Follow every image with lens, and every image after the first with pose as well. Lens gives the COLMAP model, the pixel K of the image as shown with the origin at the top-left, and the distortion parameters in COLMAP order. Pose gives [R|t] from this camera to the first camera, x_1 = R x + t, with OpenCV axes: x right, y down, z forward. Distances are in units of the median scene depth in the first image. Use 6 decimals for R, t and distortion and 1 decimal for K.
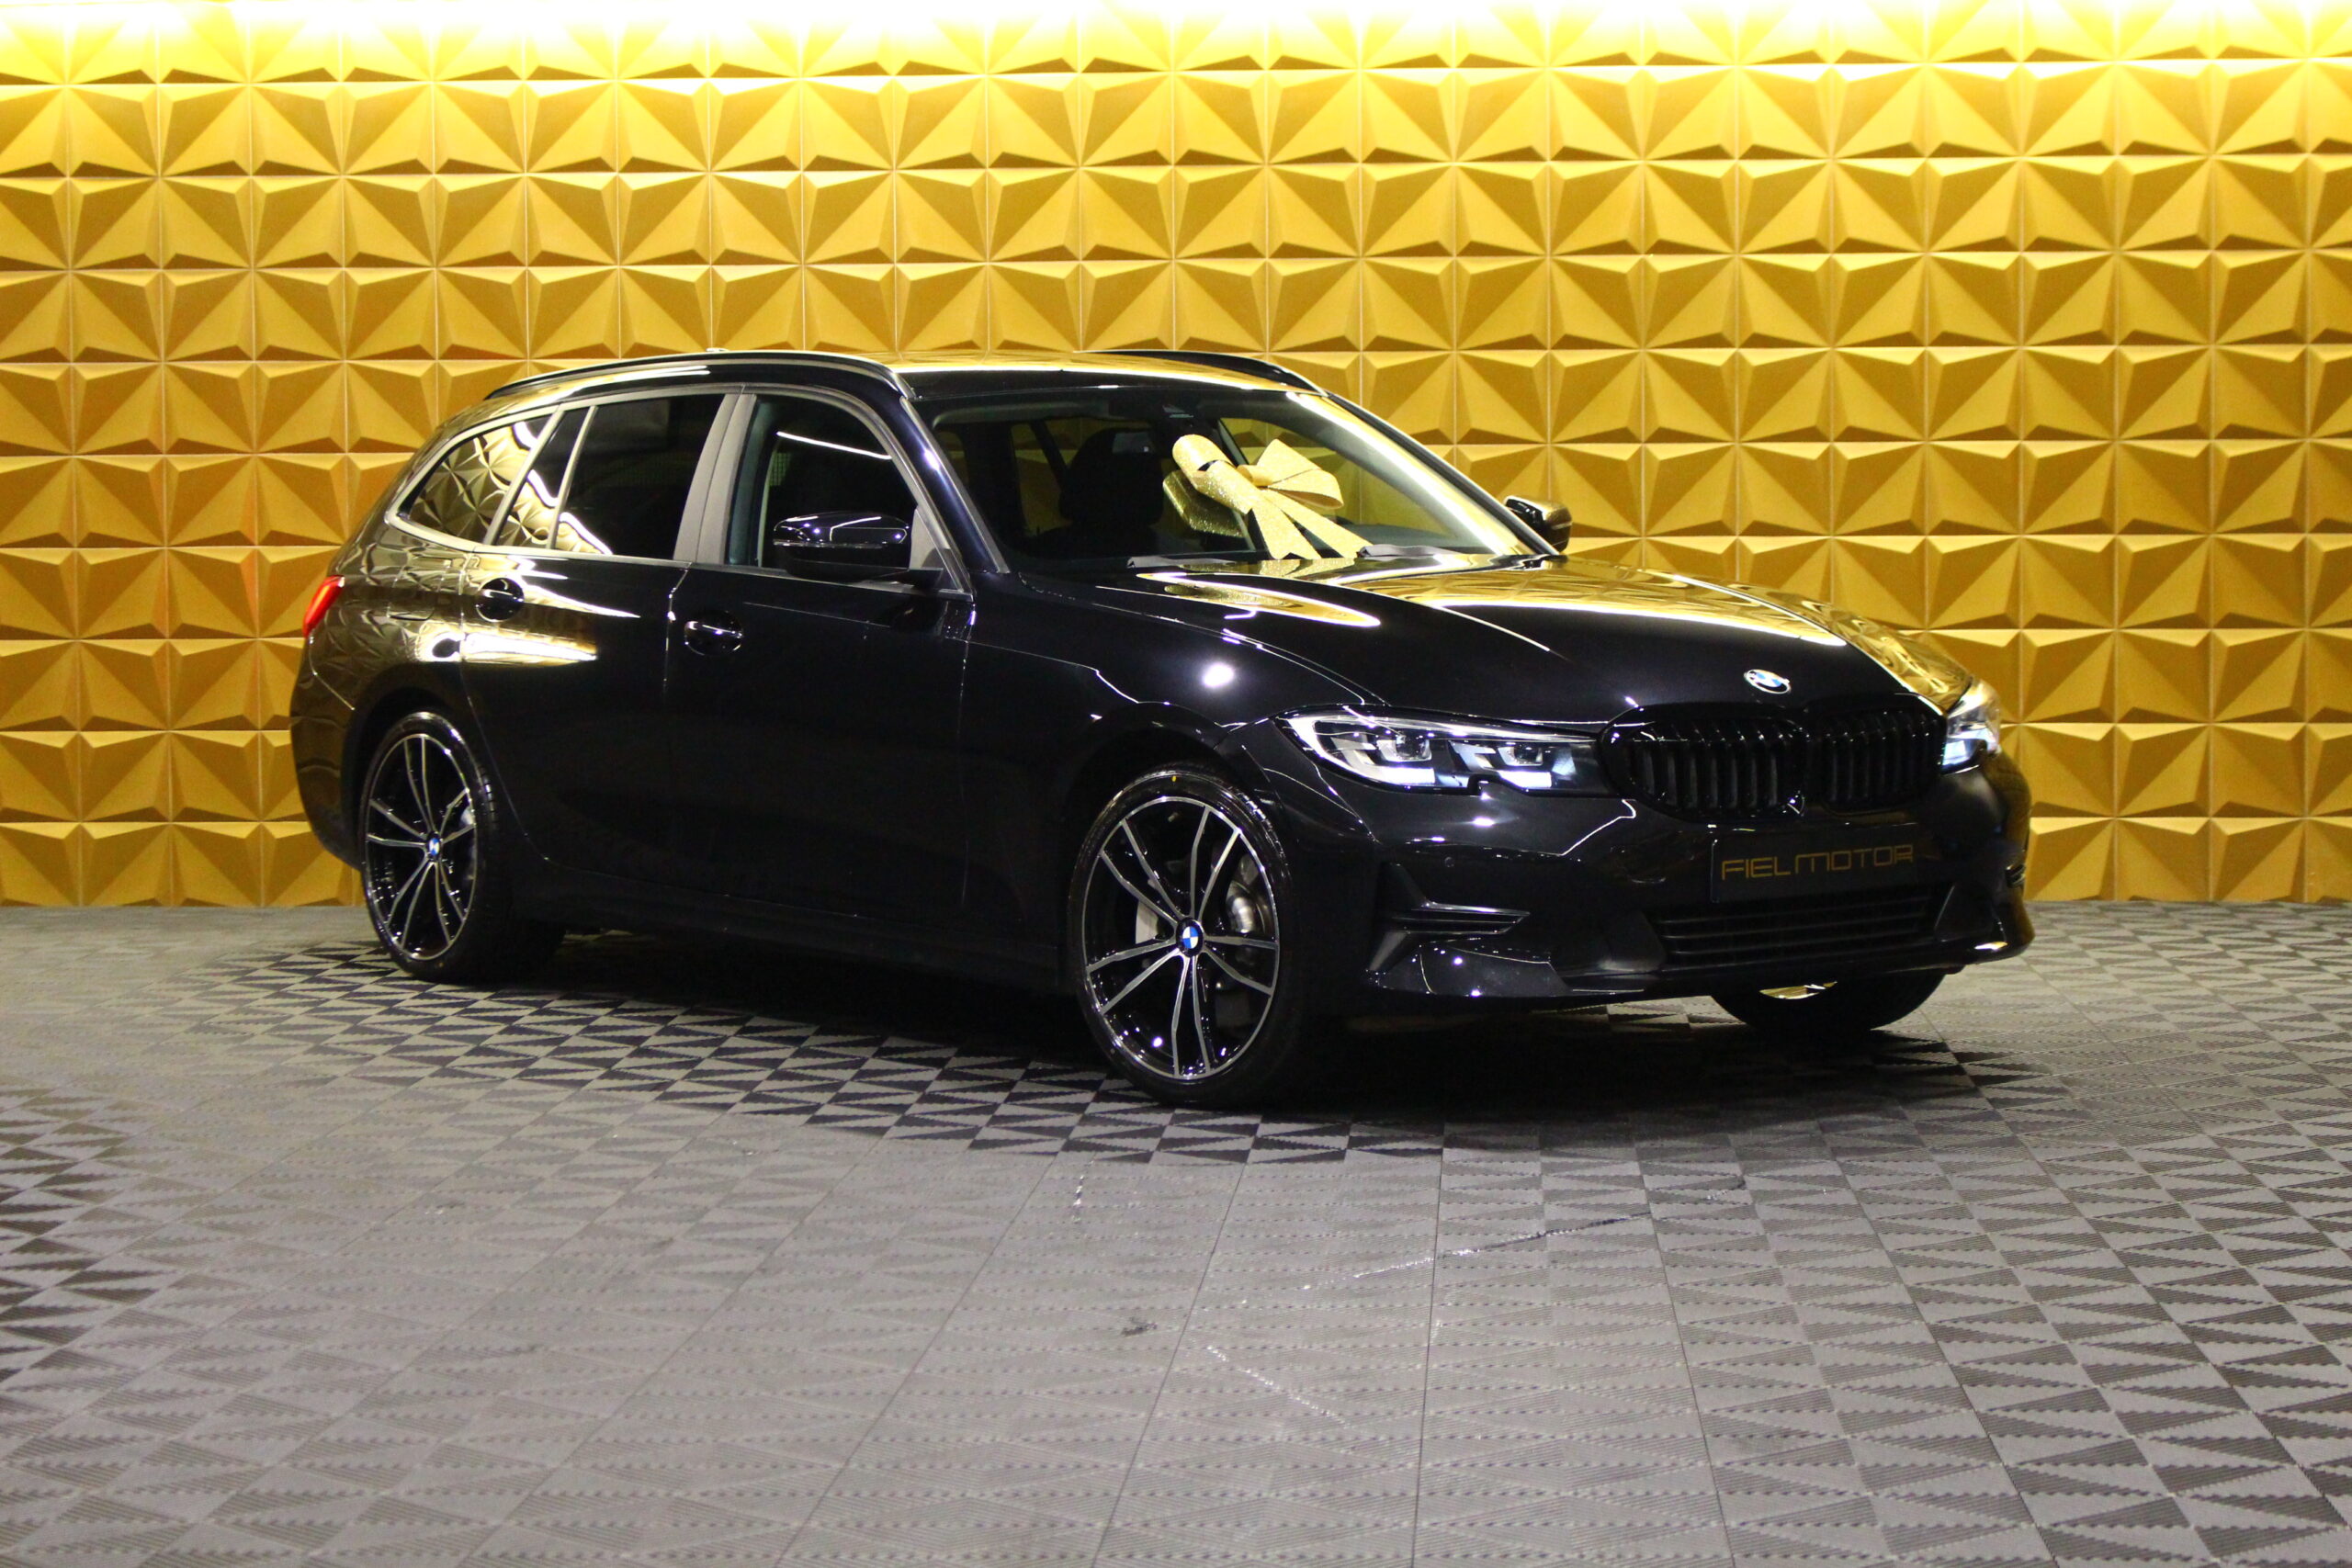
lens RADIAL K [[4919.5, 0, 1227.9], [0, 4919.5, 718.3], [0, 0, 1]] dist [0.035656, 0.000000]
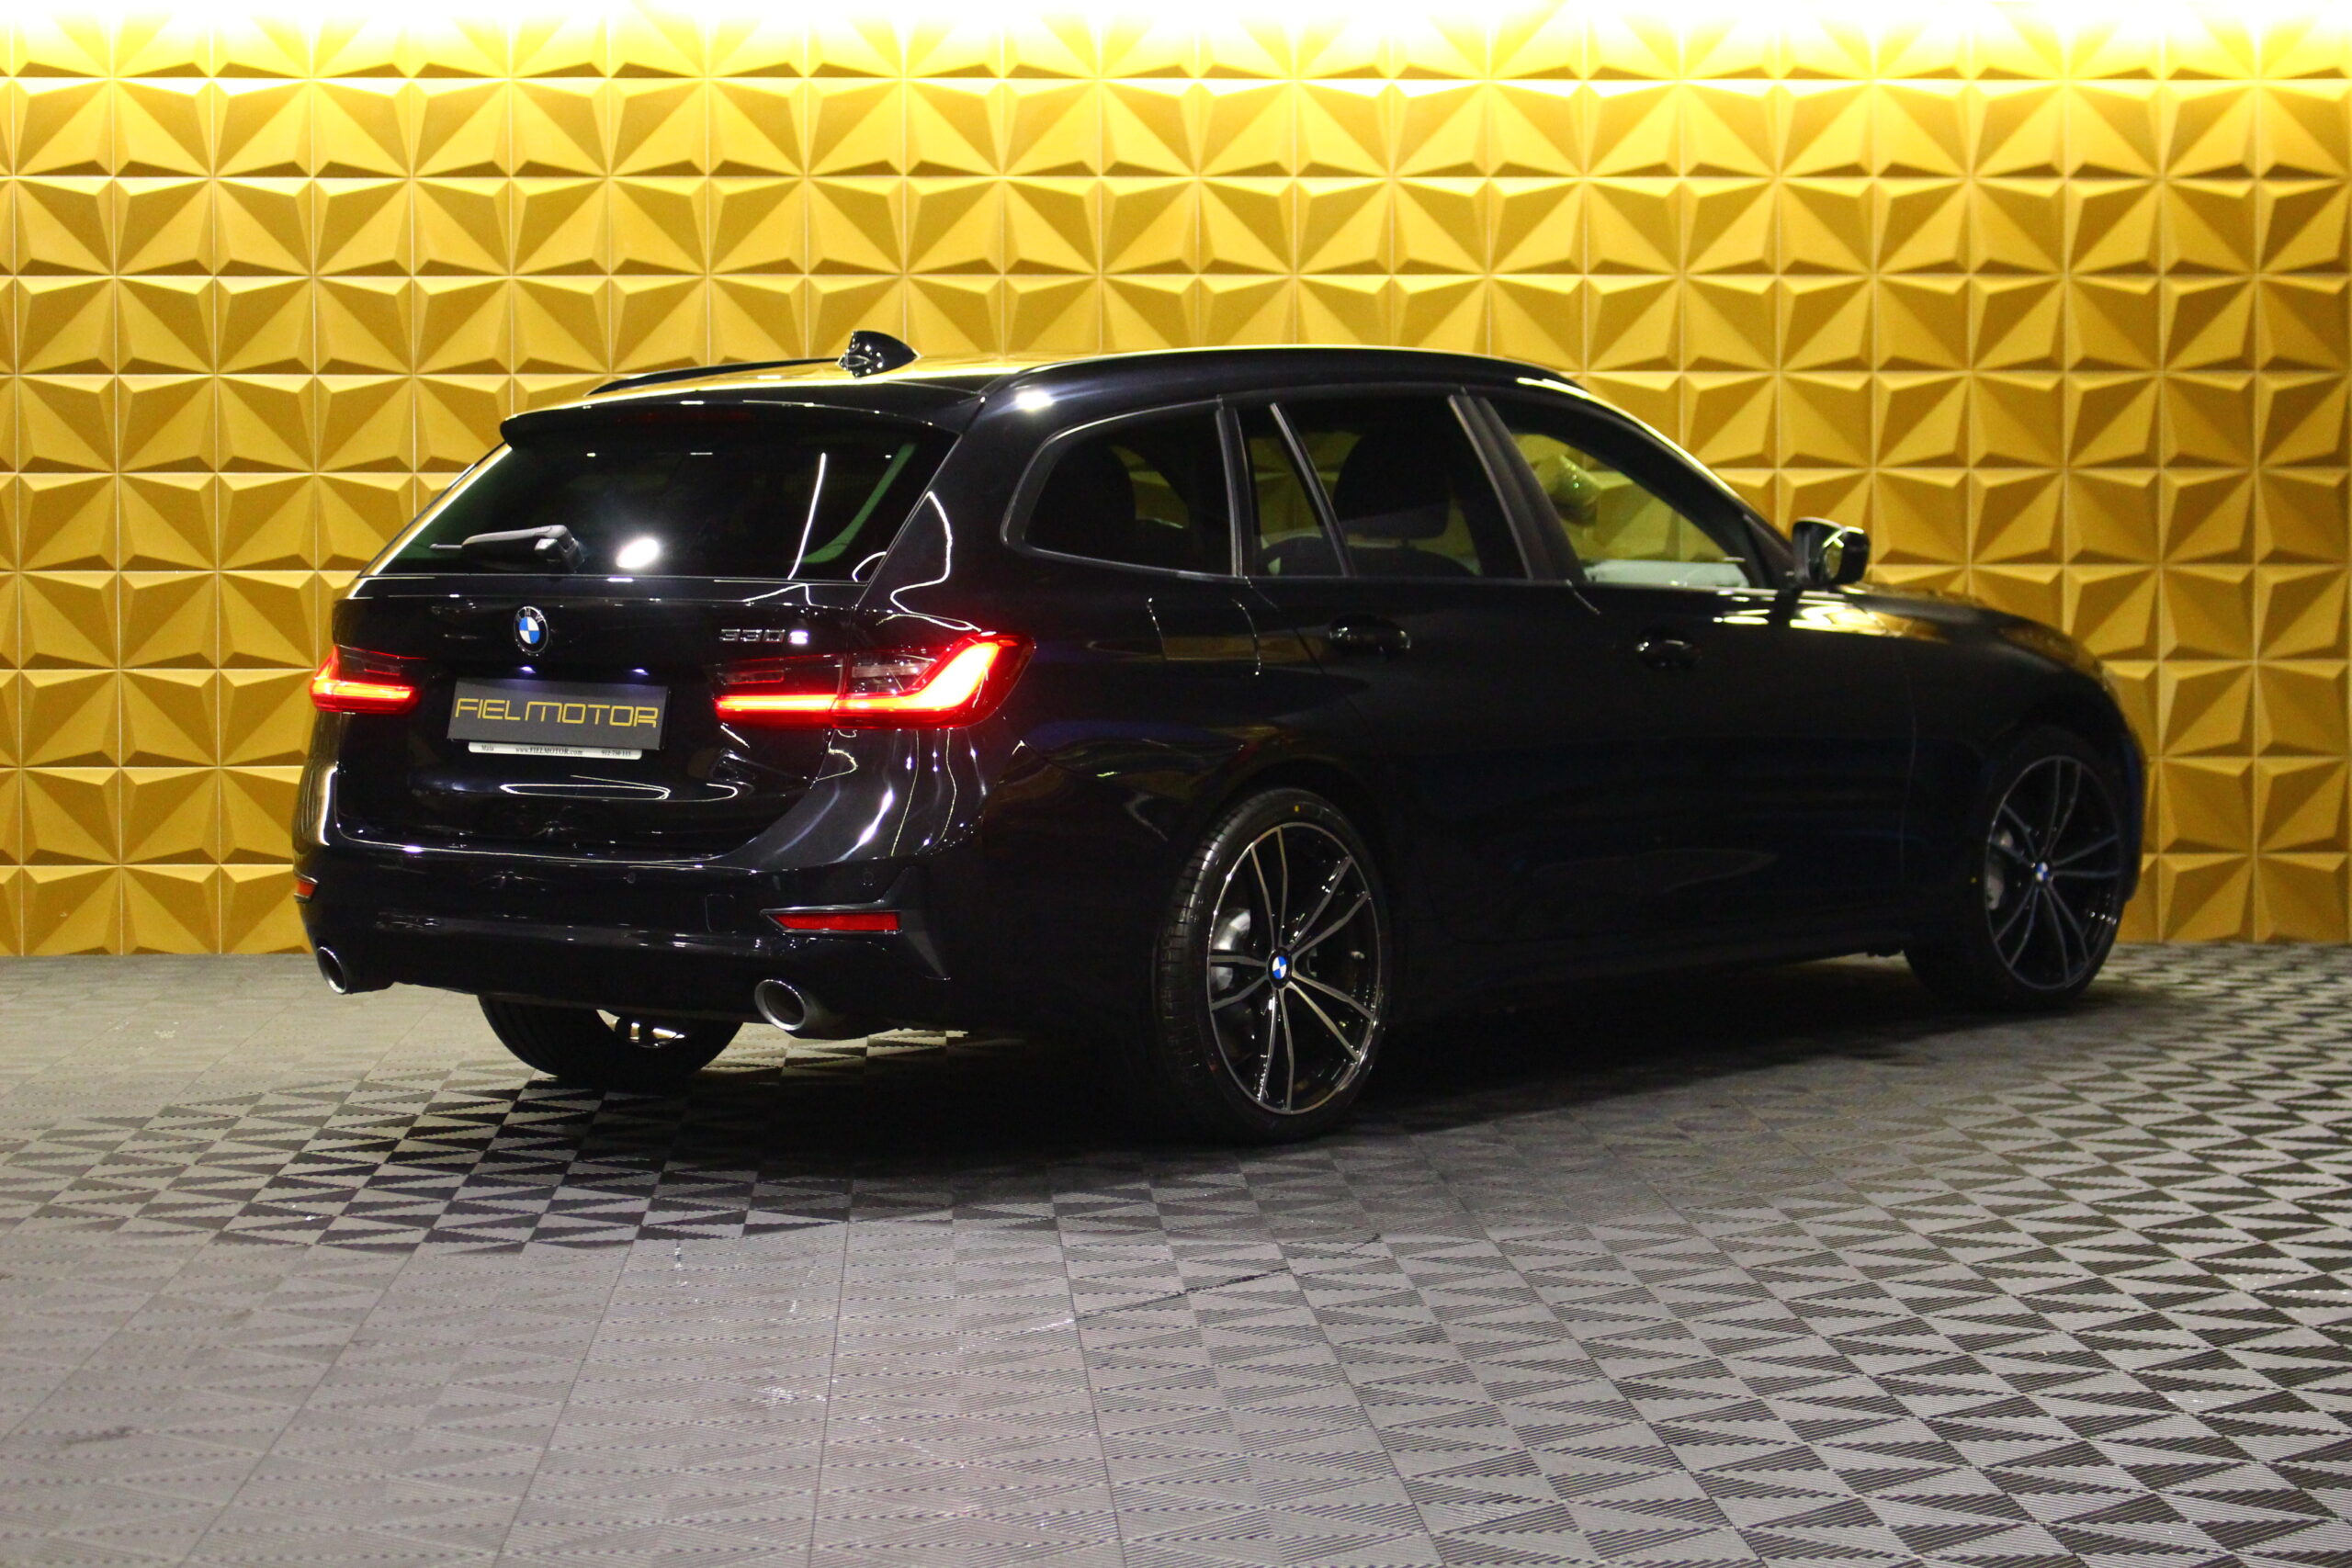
lens RADIAL K [[5140.0, 0, 1152.8], [0, 5140.0, 665.8], [0, 0, 1]] dist [0.089344, 0.000000]
pose [[0.994457, 0.000606, 0.105138, -0.040893], [0.001257, 0.999843, -0.017651, 0.000294], [-0.105133, 0.017685, 0.994301, 0.000995]]
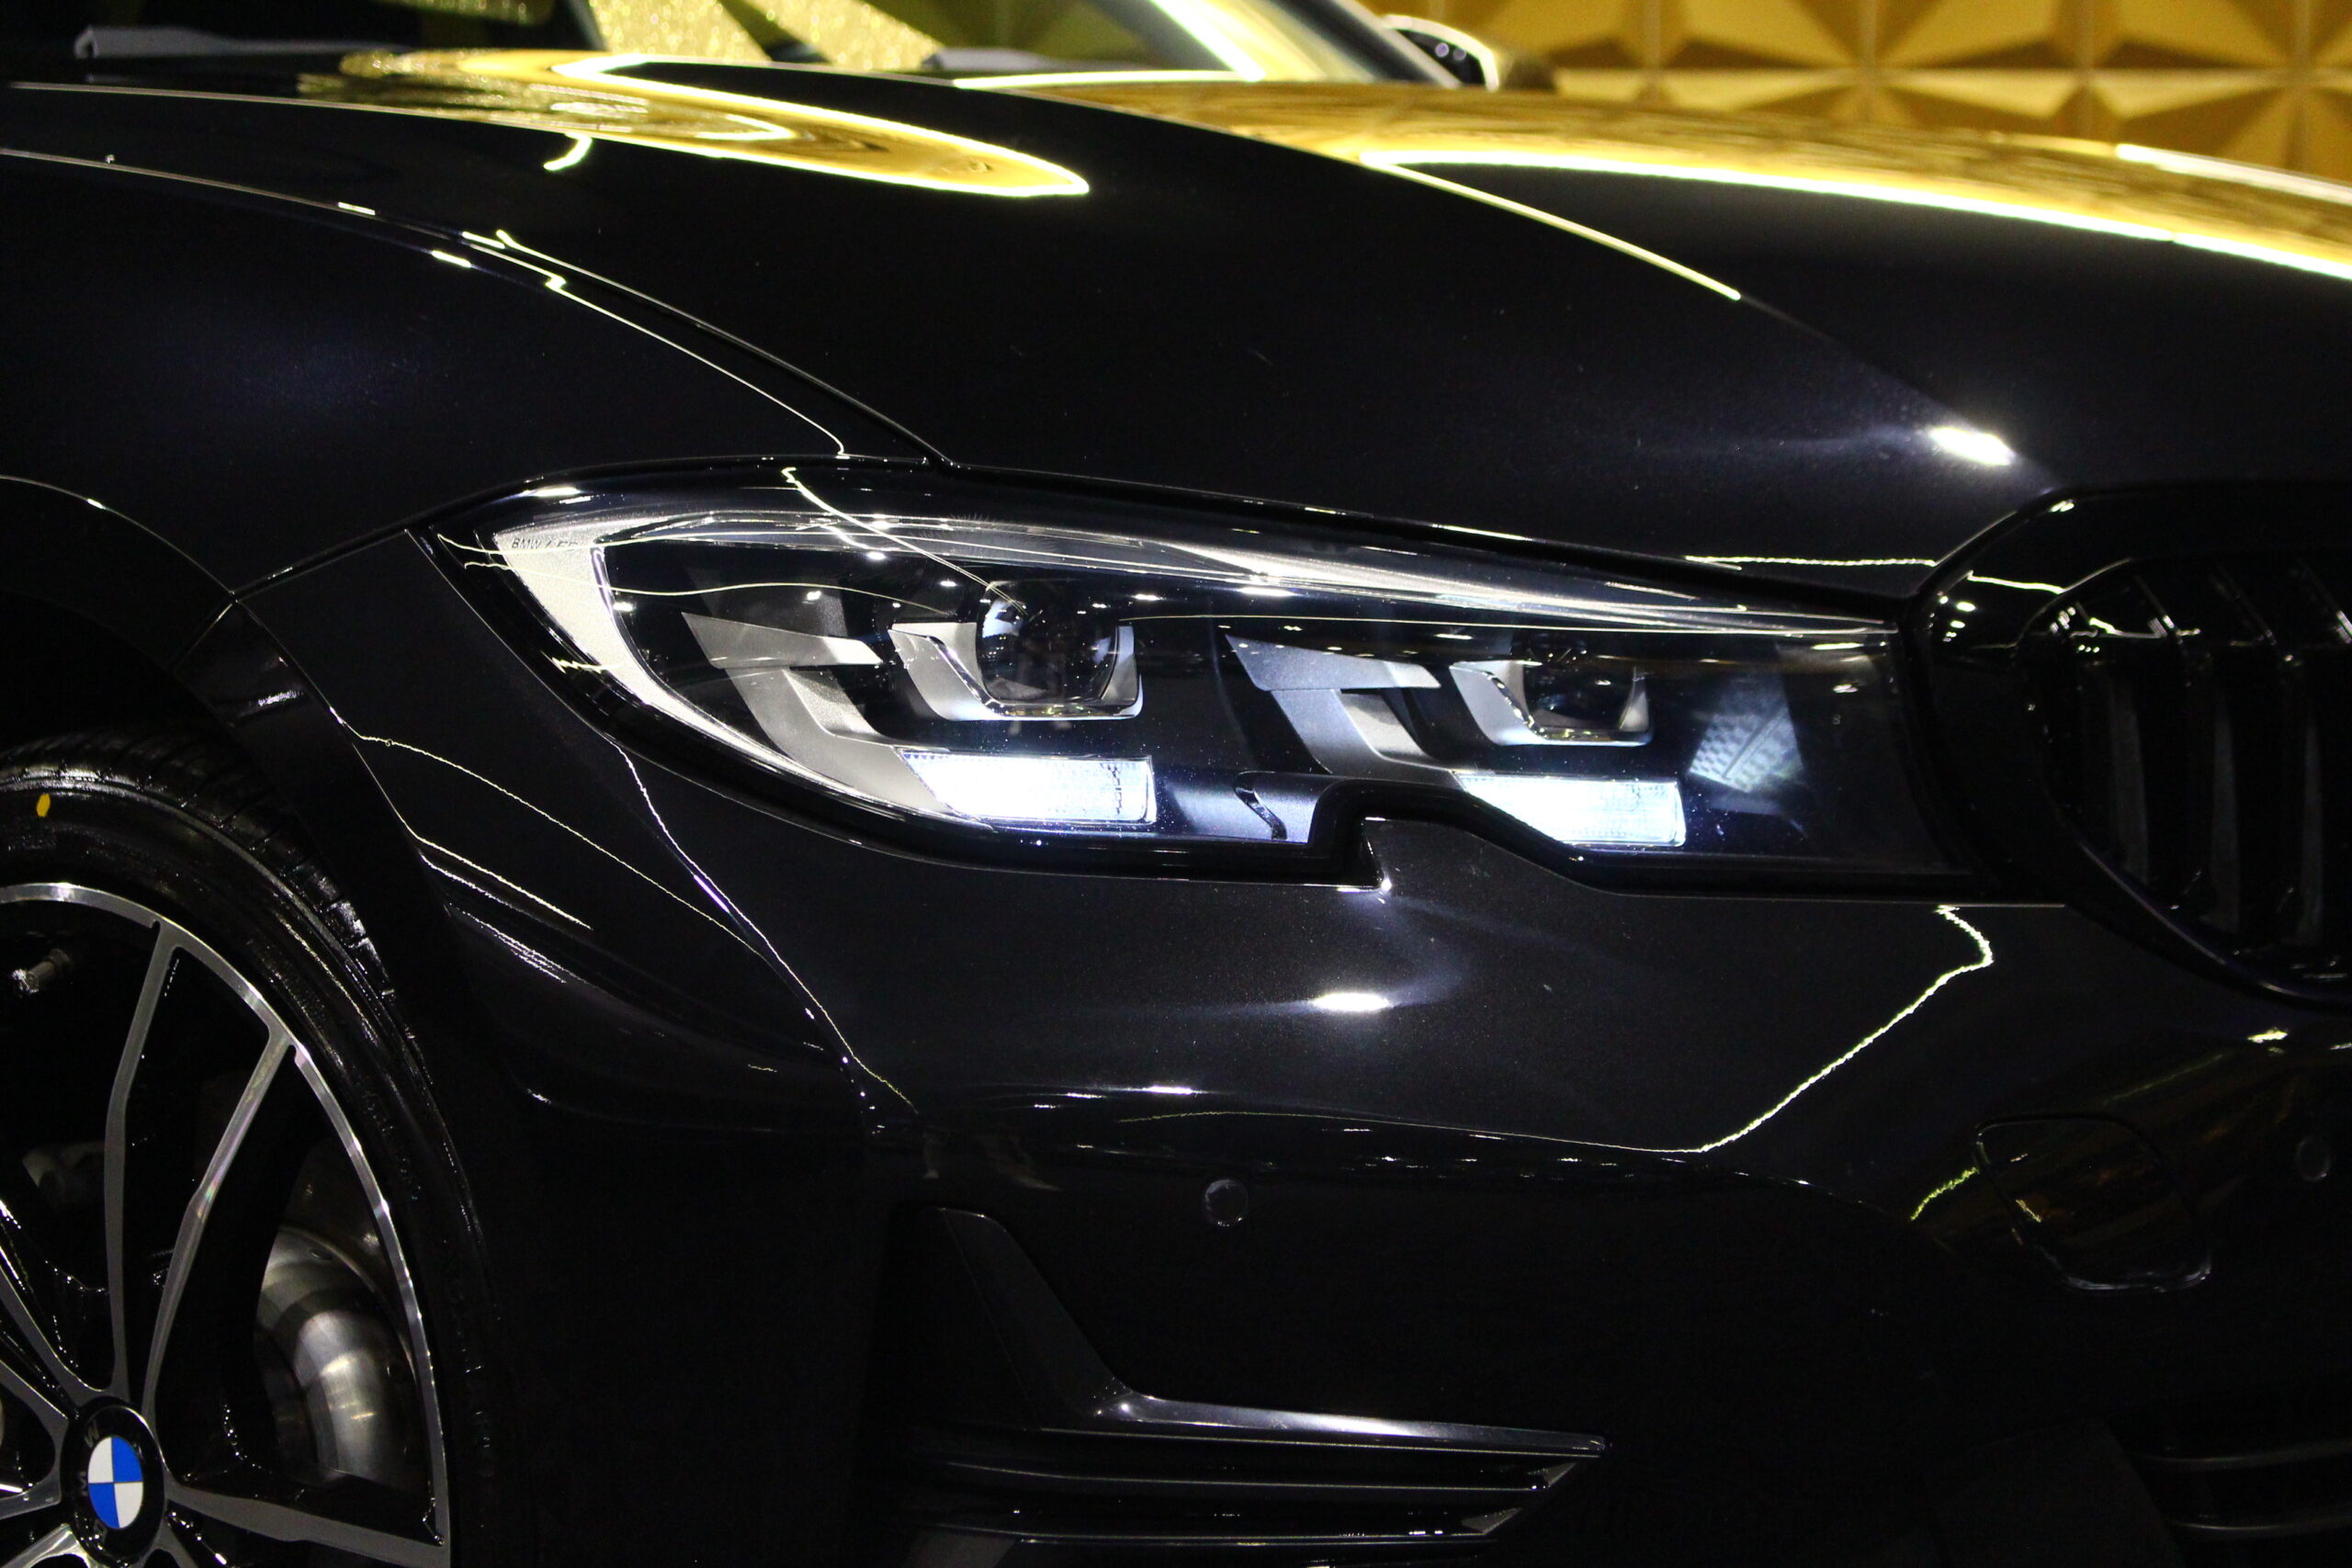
lens RADIAL K [[5753.6, 0, 1174.0], [0, 5753.6, 779.7], [0, 0, 1]] dist [0.067795, 0.000000]
pose [[0.999130, 0.005676, 0.041310, 0.028723], [-0.005653, 0.999984, -0.000666, 0.010132], [-0.041313, 0.000432, 0.999146, 0.665848]]
